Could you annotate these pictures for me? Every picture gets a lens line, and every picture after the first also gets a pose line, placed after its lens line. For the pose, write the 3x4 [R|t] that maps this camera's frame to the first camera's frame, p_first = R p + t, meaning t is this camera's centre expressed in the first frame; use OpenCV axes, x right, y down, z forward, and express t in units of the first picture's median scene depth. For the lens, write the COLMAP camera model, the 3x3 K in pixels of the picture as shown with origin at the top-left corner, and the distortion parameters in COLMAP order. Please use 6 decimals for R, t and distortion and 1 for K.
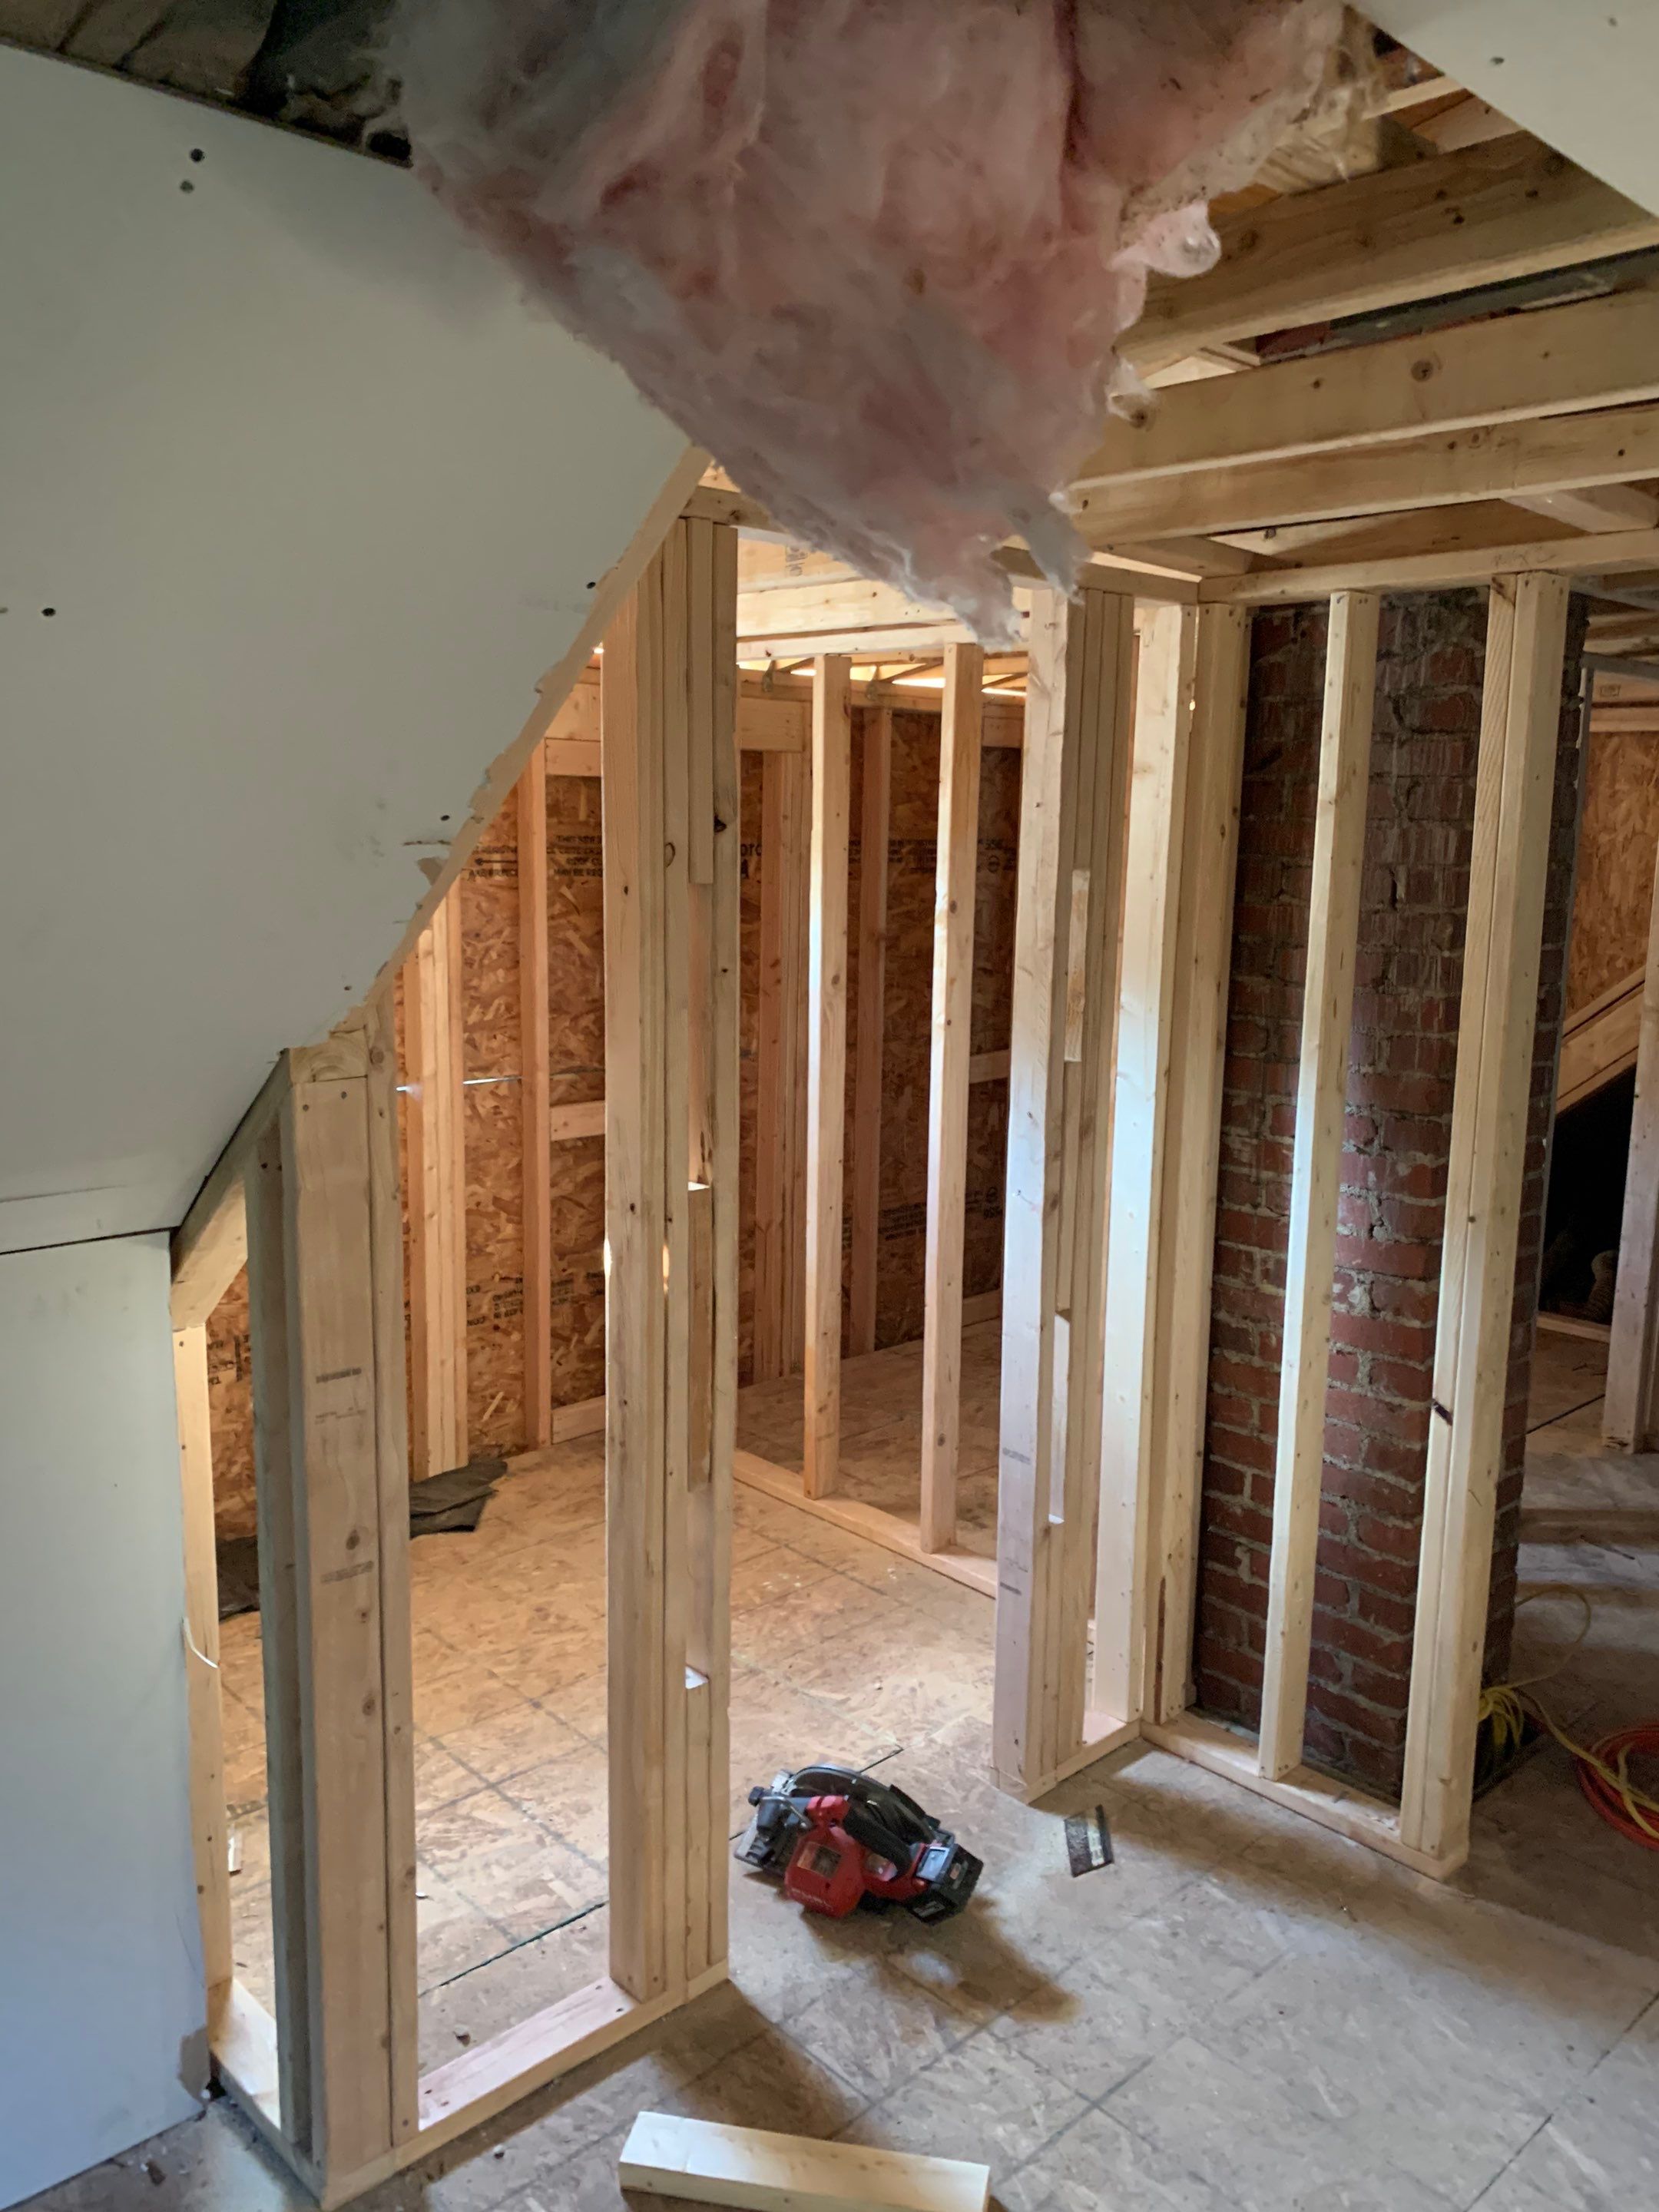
lens RADIAL K [[1702.2, 0, 829.5], [0, 1702.2, 1106.0], [0, 0, 1]] dist [-0.001421, 0.007582]
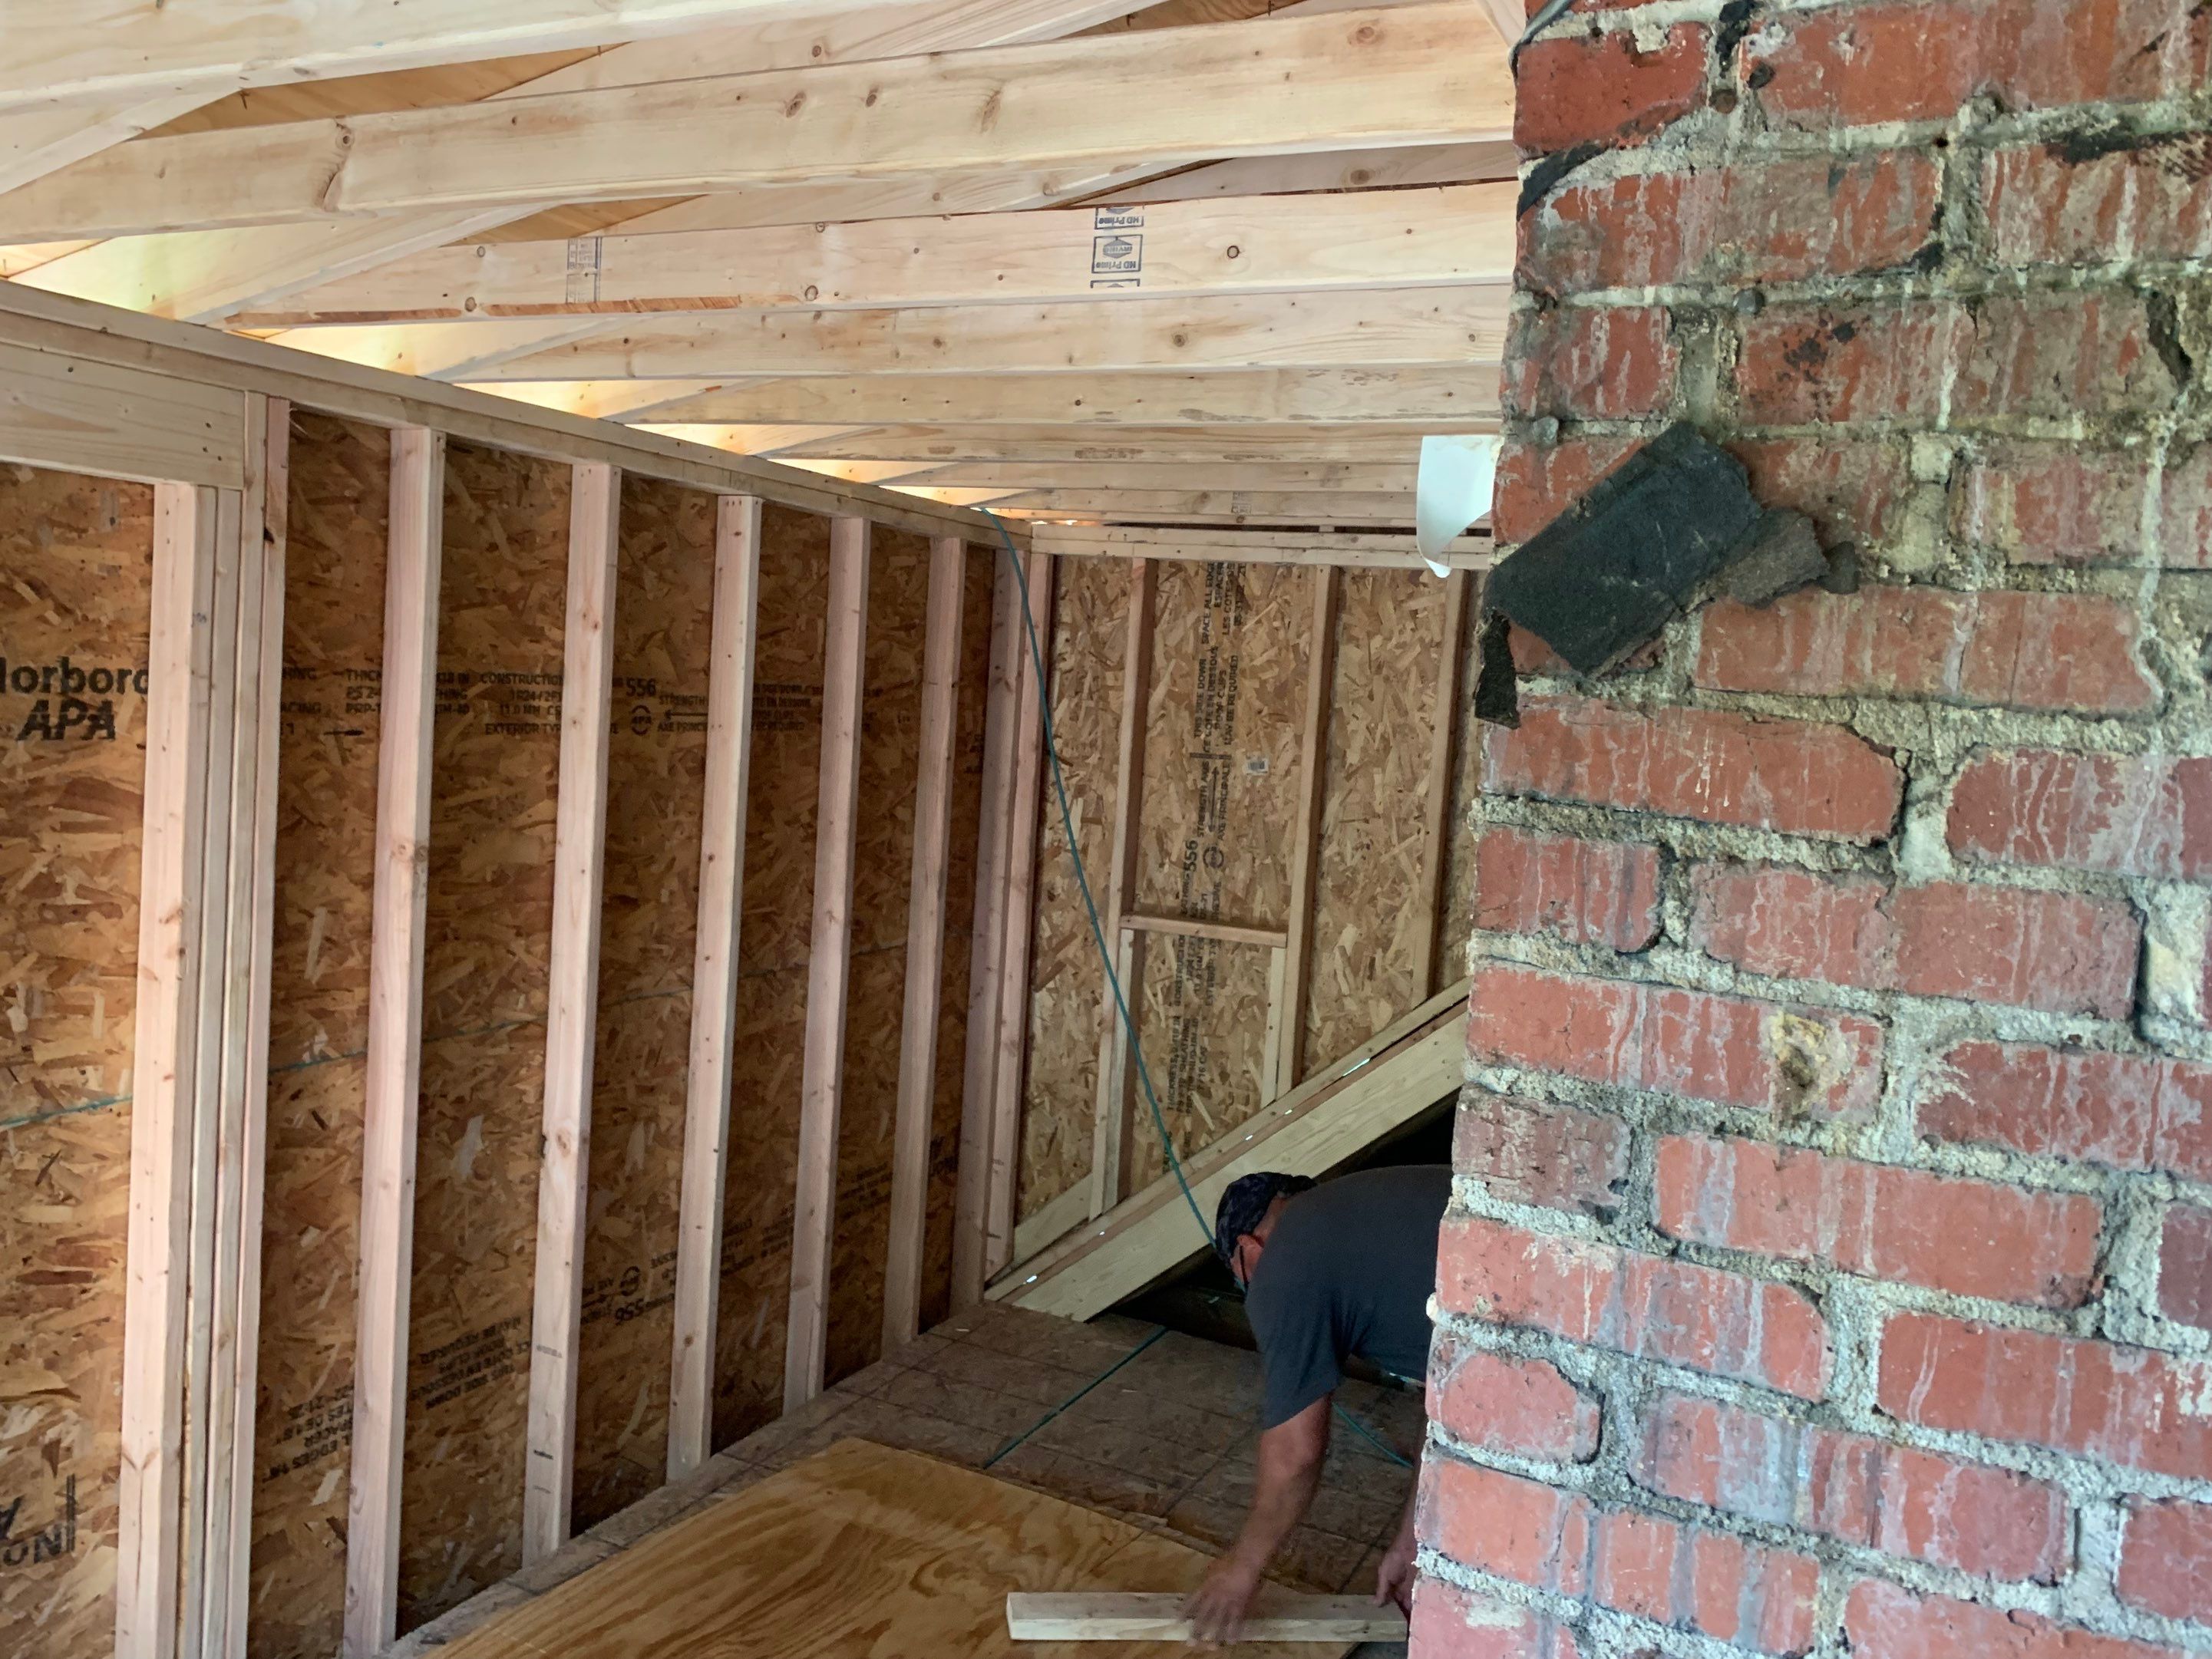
lens RADIAL K [[1702.0, 0, 1120.2], [0, 1702.0, 825.9], [0, 0, 1]] dist [-0.001421, 0.007582]
pose [[0.930014, 0.013052, 0.367291, 0.067663], [0.010919, 0.997947, -0.063113, -0.125997], [-0.367361, 0.062706, 0.927962, 0.745763]]
